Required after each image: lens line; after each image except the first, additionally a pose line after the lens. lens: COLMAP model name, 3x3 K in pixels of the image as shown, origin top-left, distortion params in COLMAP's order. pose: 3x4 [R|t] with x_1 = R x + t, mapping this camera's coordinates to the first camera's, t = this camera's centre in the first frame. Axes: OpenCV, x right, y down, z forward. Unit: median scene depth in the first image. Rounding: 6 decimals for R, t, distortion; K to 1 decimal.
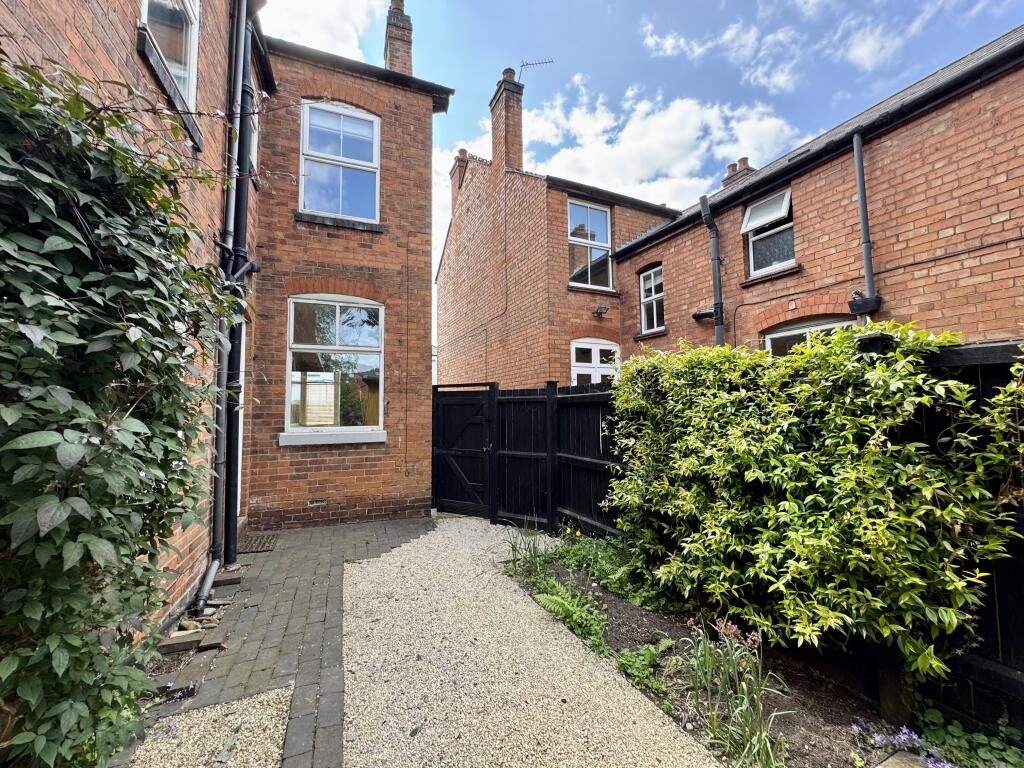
lens RADIAL K [[406.9, 0, 512.0], [0, 406.9, 384.0], [0, 0, 1]] dist [-0.011466, -0.000269]
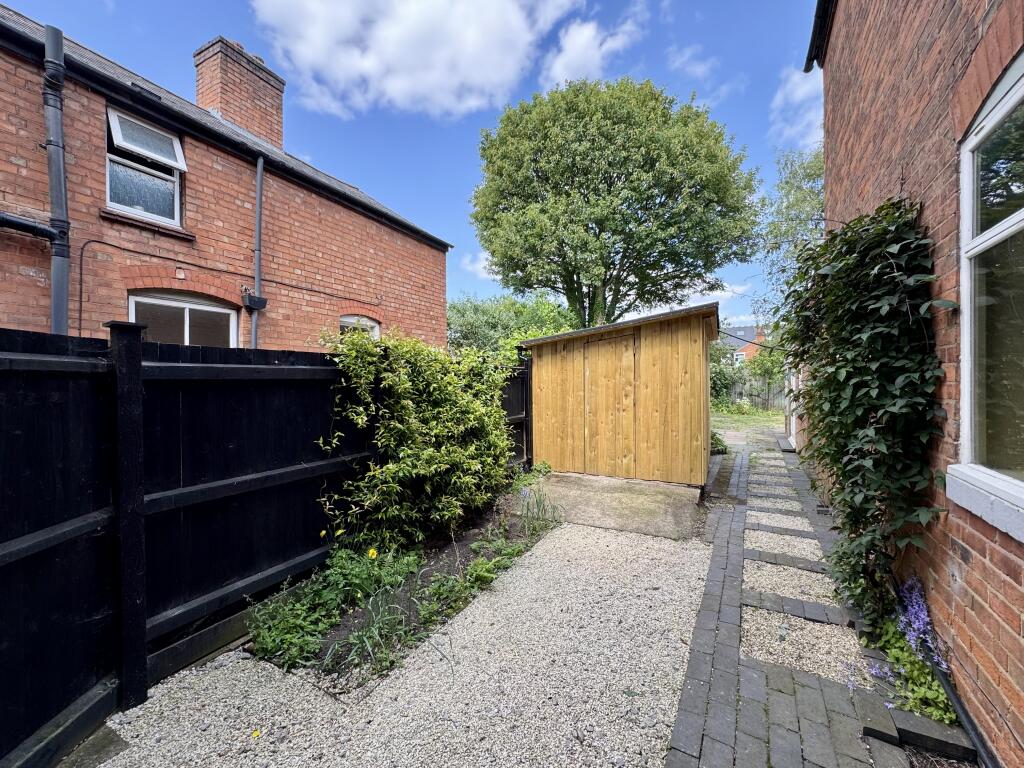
lens RADIAL K [[406.9, 0, 512.0], [0, 406.9, 384.0], [0, 0, 1]] dist [-0.011466, -0.000269]
pose [[-0.606602, 0.008745, 0.794957, -0.541217], [-0.036947, 0.998549, -0.039177, 0.064331], [-0.794146, -0.053136, -0.605399, 1.133942]]
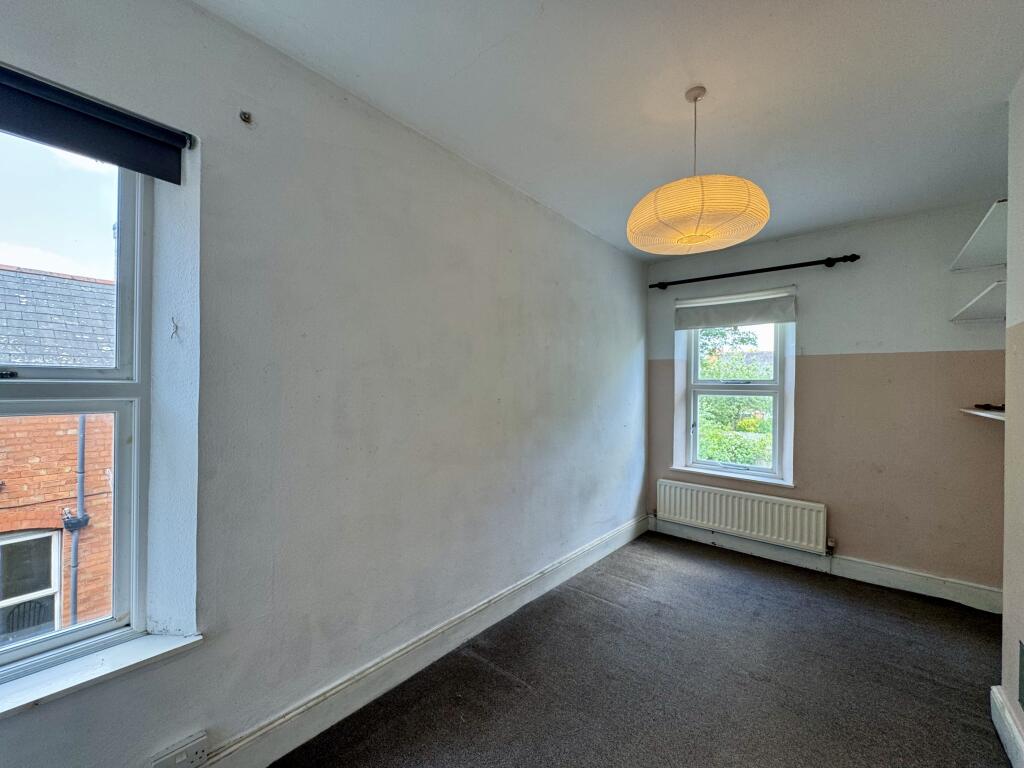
lens RADIAL K [[406.9, 0, 512.0], [0, 406.9, 384.0], [0, 0, 1]] dist [-0.011466, -0.000269]
pose [[-0.449900, 0.009341, 0.893030, -0.906719], [-0.064651, 0.996981, -0.042999, -0.683395], [-0.890736, -0.077081, -0.447938, 0.379380]]
